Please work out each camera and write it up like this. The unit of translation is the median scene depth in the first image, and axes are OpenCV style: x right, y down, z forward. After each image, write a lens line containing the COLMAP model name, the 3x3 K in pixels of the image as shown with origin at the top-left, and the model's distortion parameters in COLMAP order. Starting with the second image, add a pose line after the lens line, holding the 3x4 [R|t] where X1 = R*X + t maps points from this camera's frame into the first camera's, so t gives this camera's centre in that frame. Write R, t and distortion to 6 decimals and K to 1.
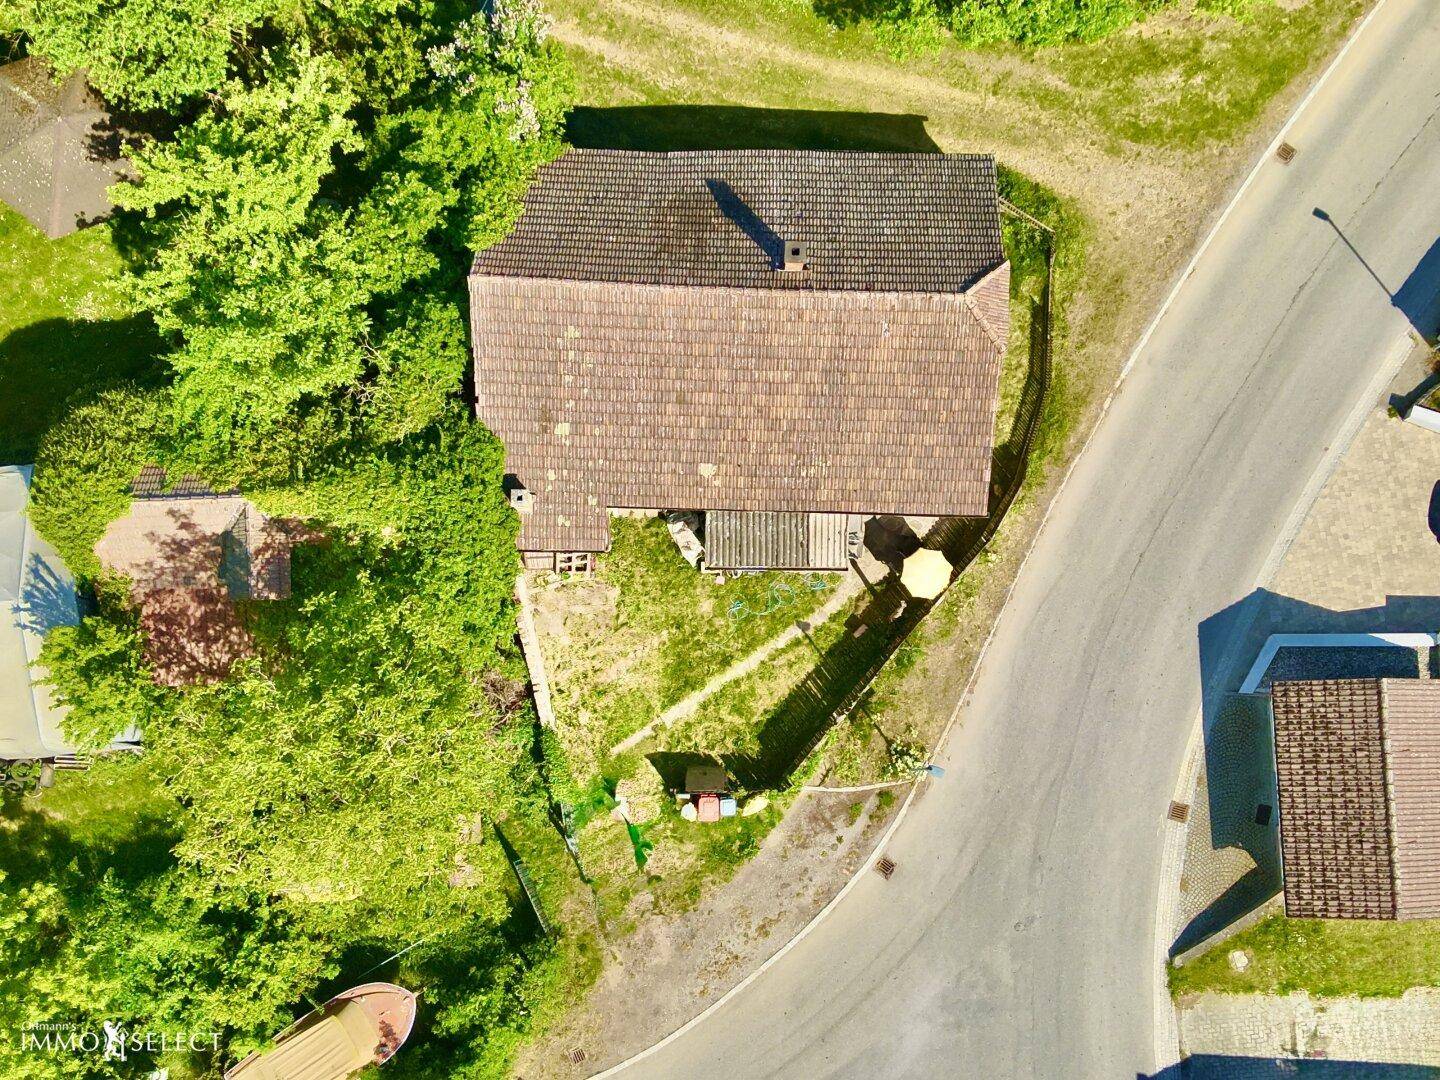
lens RADIAL K [[1479.6, 0, 758.8], [0, 1479.6, 538.3], [0, 0, 1]] dist [0.214463, -0.499040]
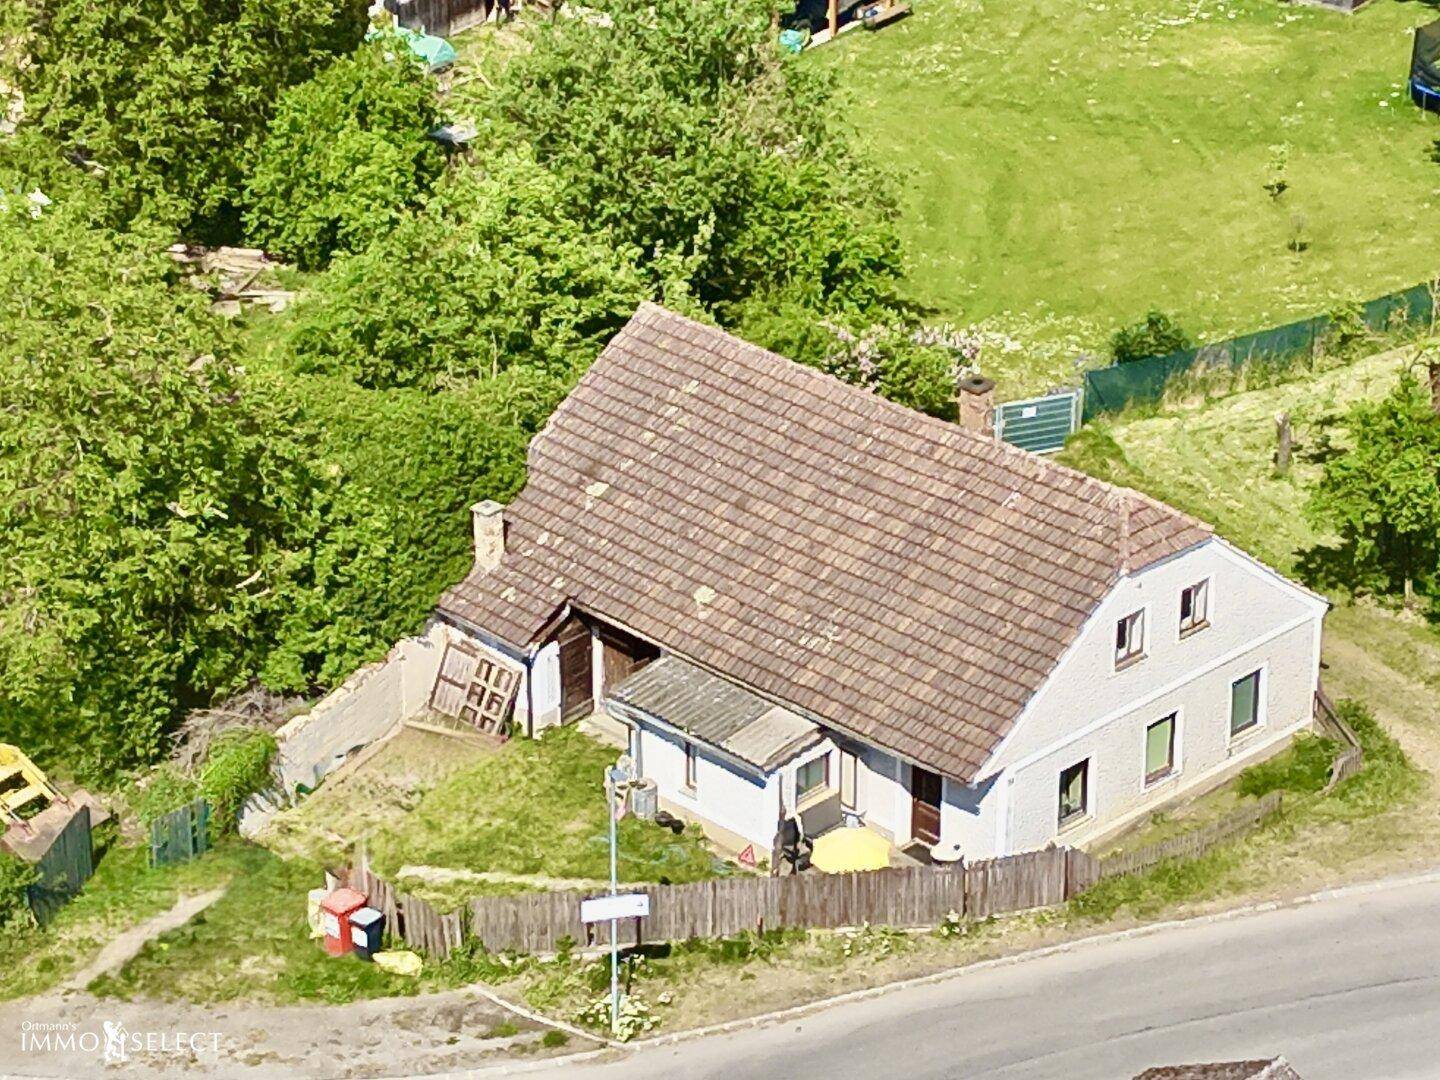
lens RADIAL K [[4236.4, 0, 832.6], [0, 4236.4, 542.5], [0, 0, 1]] dist [0.214051, 1.681409]
pose [[0.738474, 0.300340, -0.603698, 1.112941], [-0.670042, 0.427107, -0.607143, 1.027674], [0.075494, 0.852863, 0.516648, -0.044178]]
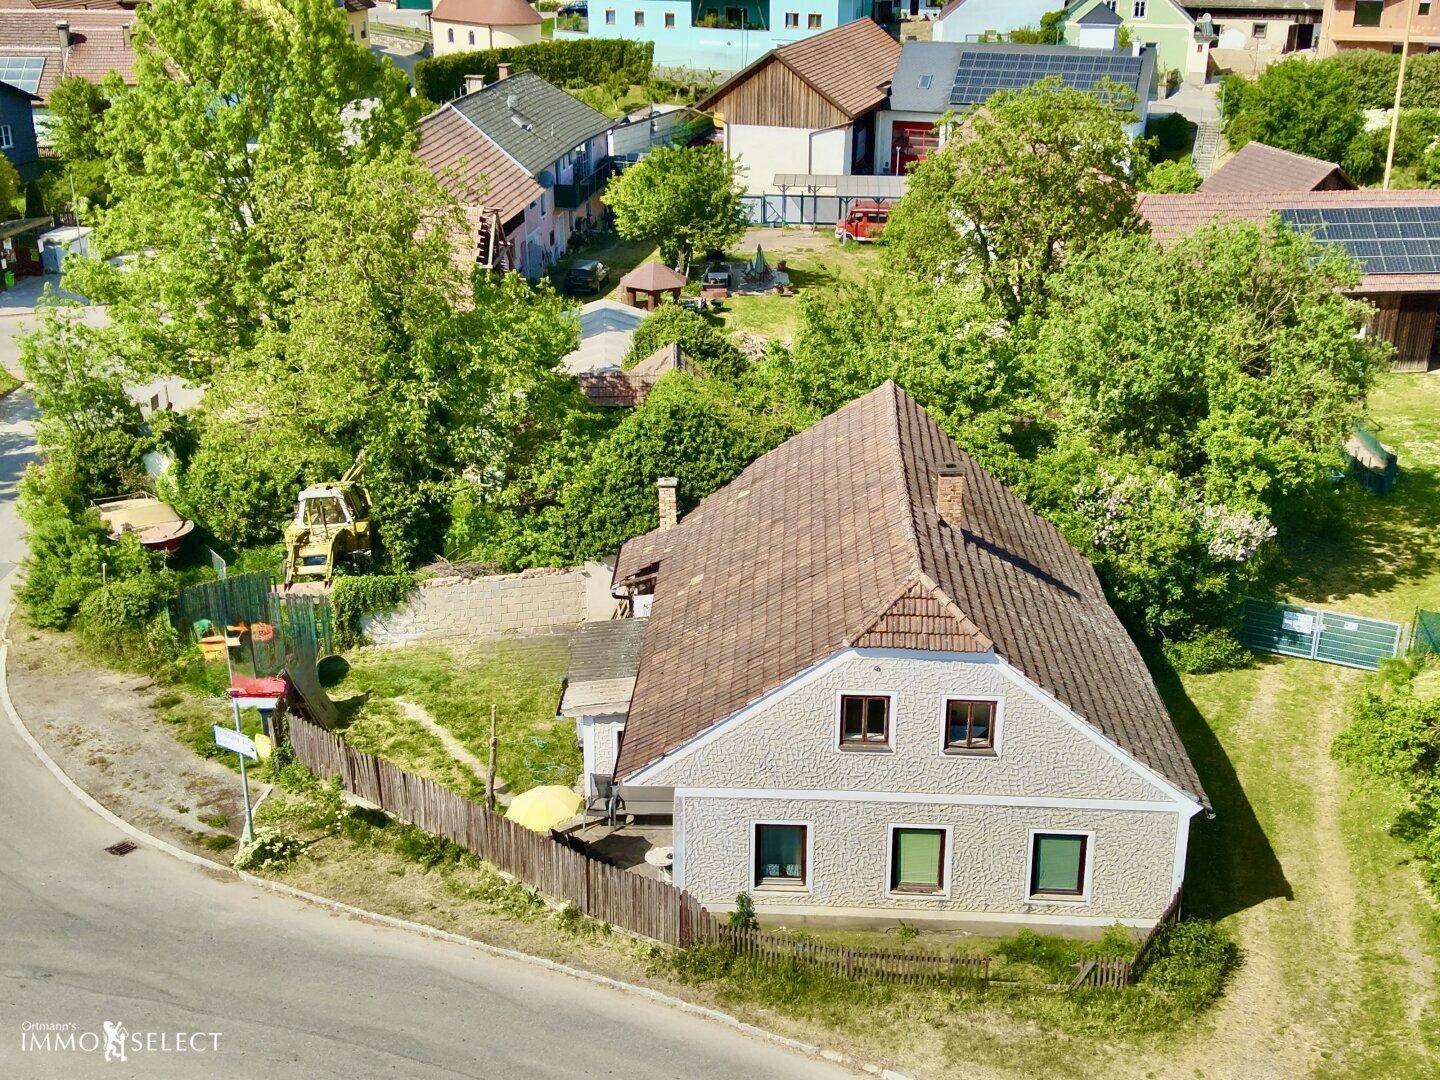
lens RADIAL K [[1643.2, 0, 762.4], [0, 1643.2, 535.2], [0, 0, 1]] dist [0.266359, -0.744387]
pose [[0.009560, 0.360655, -0.932650, 0.725688], [-0.994645, 0.099412, 0.028247, -0.101067], [0.102903, 0.927386, 0.359674, 0.609608]]
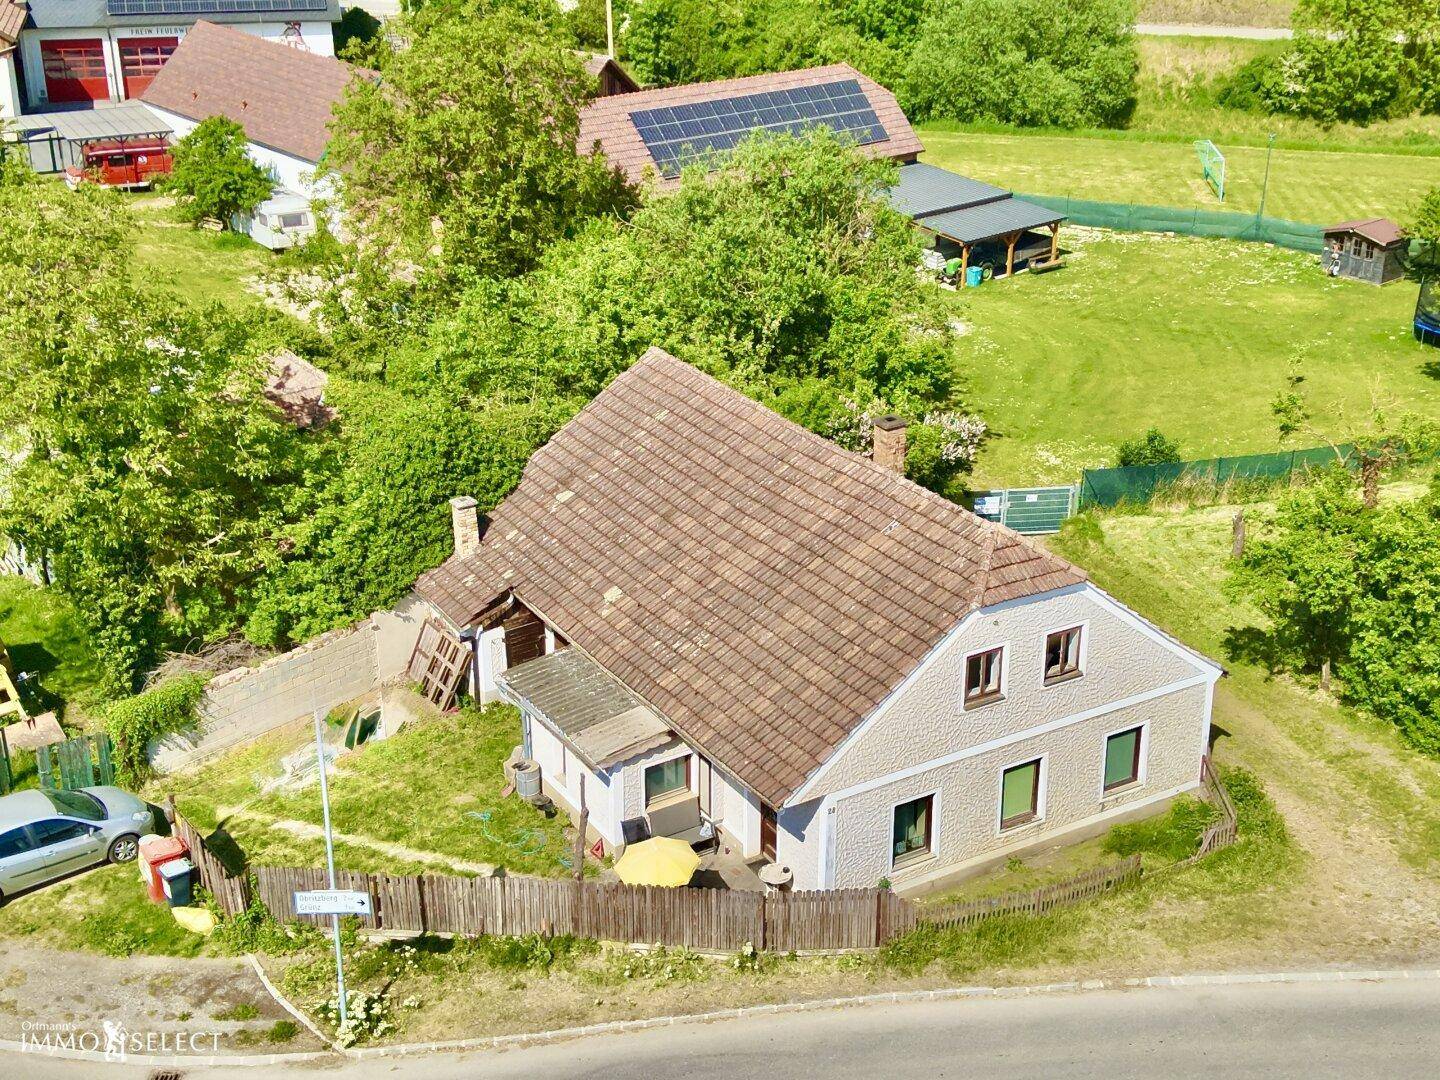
lens RADIAL K [[1843.0, 0, 769.4], [0, 1843.0, 533.4], [0, 0, 1]] dist [0.294887, -0.863854]
pose [[0.559378, 0.328186, -0.761177, 0.649381], [-0.823981, 0.320176, -0.467486, 0.288014], [0.090288, 0.888696, 0.449519, 0.519318]]
